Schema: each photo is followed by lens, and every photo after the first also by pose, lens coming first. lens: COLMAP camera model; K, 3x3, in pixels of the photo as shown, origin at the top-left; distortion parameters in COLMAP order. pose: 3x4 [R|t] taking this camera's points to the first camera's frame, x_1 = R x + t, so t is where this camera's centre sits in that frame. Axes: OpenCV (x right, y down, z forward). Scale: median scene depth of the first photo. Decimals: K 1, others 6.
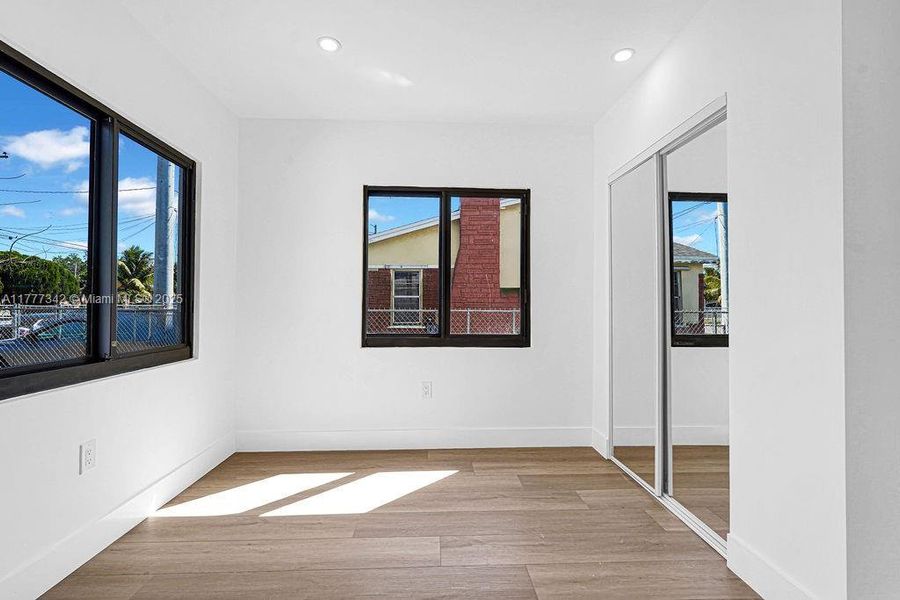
lens RADIAL K [[413.9, 0, 444.6], [0, 413.9, 304.8], [0, 0, 1]] dist [-0.022097, 0.012086]
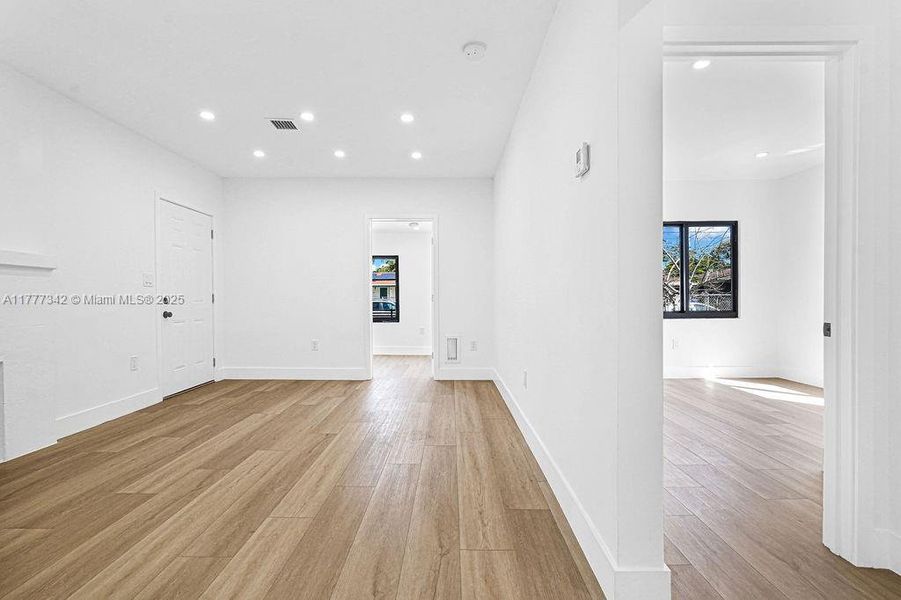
lens RADIAL K [[414.3, 0, 445.1], [0, 414.3, 304.8], [0, 0, 1]] dist [-0.022097, 0.012086]
pose [[-0.052298, 0.012709, -0.998551, 1.446527], [0.013548, 0.999836, 0.012016, 0.022973], [0.998540, -0.012900, -0.052462, -0.333229]]
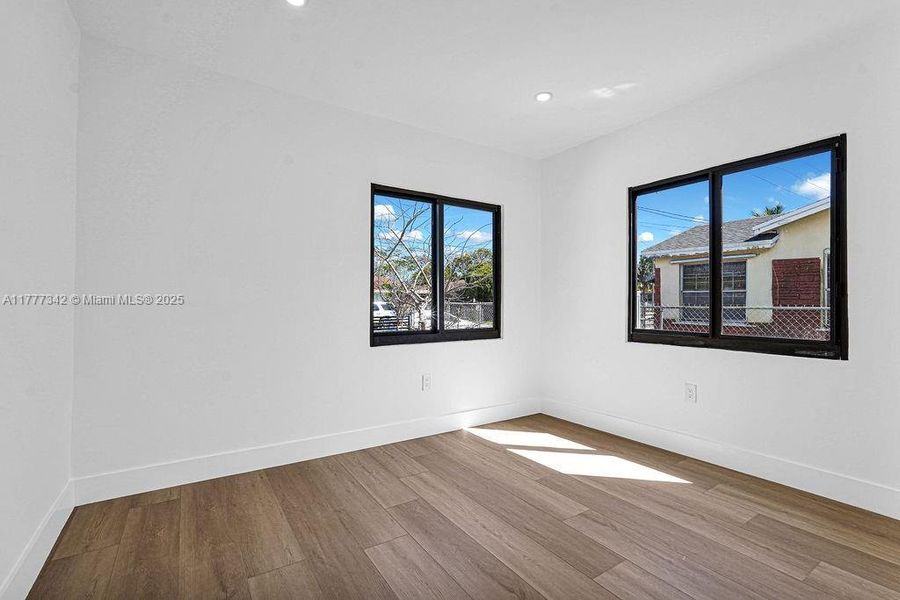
lens RADIAL K [[413.9, 0, 444.6], [0, 413.9, 304.8], [0, 0, 1]] dist [-0.022097, 0.012086]
pose [[0.494837, 0.000368, -0.868986, 0.558037], [0.005302, 0.999980, 0.003443, 0.003146], [0.868970, -0.006311, 0.494825, 0.080841]]
